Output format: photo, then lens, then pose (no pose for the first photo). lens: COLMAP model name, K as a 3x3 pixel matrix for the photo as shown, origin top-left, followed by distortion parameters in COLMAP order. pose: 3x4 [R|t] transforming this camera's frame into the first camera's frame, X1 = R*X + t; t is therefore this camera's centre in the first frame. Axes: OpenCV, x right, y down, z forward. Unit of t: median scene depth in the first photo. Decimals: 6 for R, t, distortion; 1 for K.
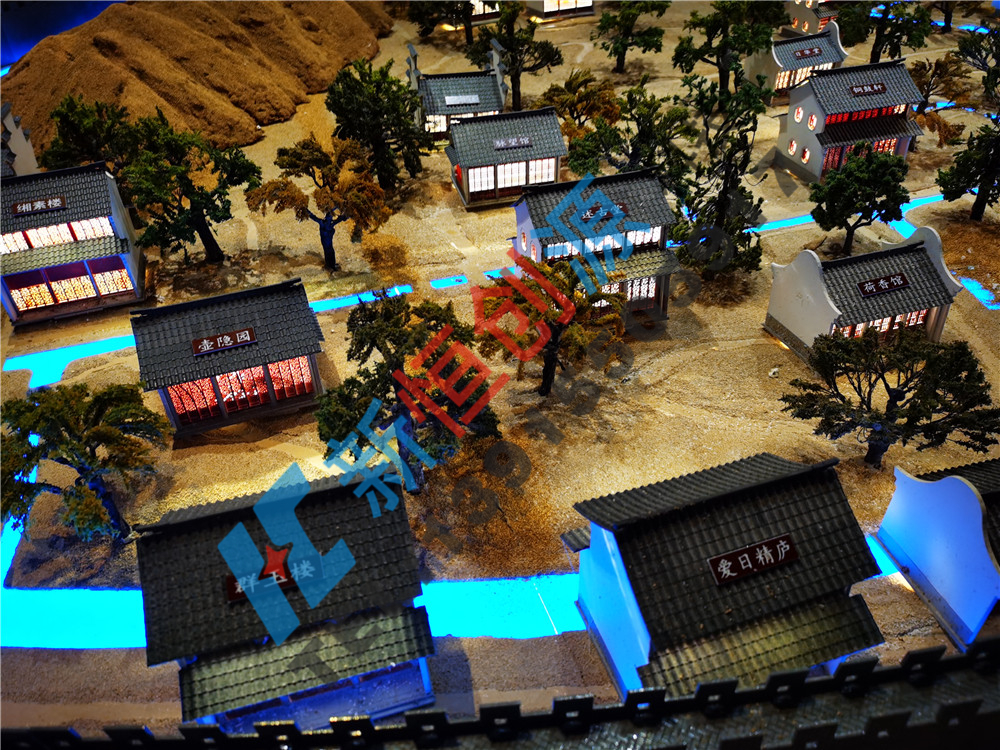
lens RADIAL K [[766.9, 0, 515.7], [0, 766.9, 373.7], [0, 0, 1]] dist [0.055090, -0.070267]
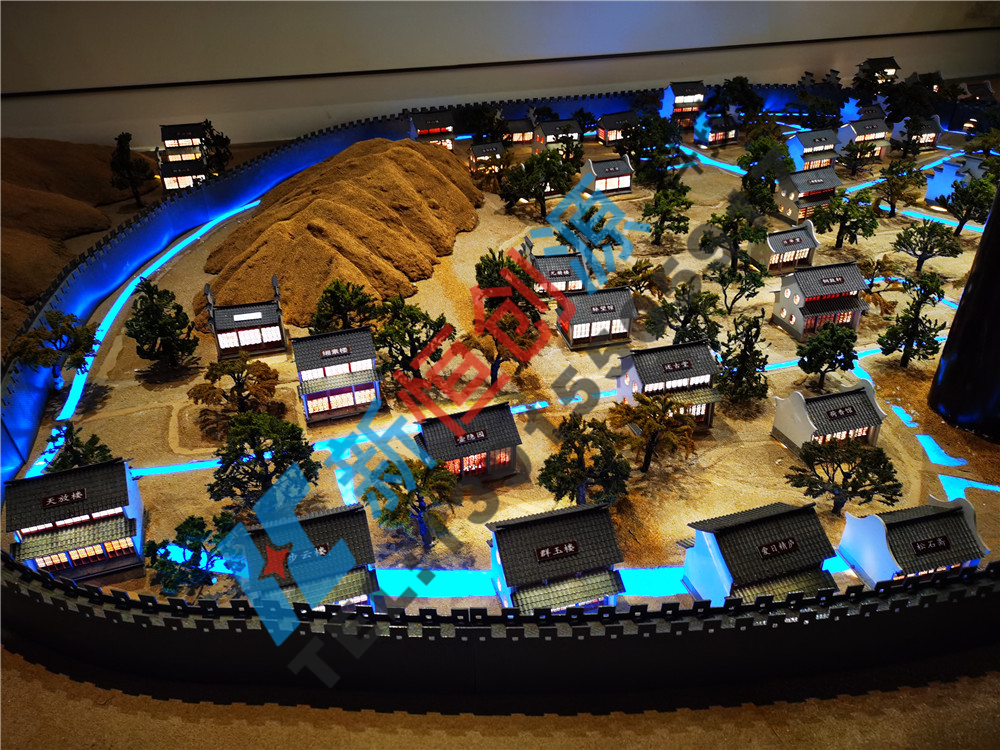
lens RADIAL K [[765.0, 0, 500.0], [0, 765.0, 375.0], [0, 0, 1]] dist [0.070247, -0.082656]
pose [[0.999778, 0.021054, -0.001287, -0.246849], [-0.021071, 0.994090, -0.106490, 0.001796], [-0.000962, 0.106494, 0.994313, -0.624430]]
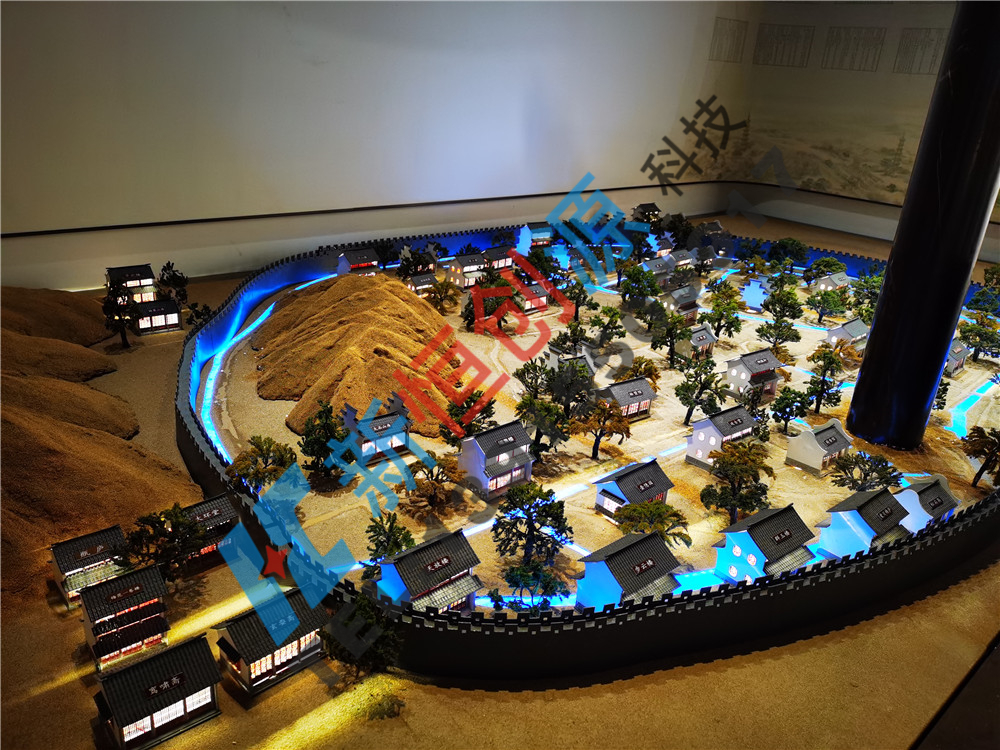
lens RADIAL K [[765.0, 0, 500.0], [0, 765.0, 375.0], [0, 0, 1]] dist [0.070247, -0.082656]
pose [[0.923664, -0.059579, 0.378545, -1.364825], [0.153575, 0.962592, -0.223228, 0.075798], [-0.351085, 0.264322, 0.898261, -0.920085]]
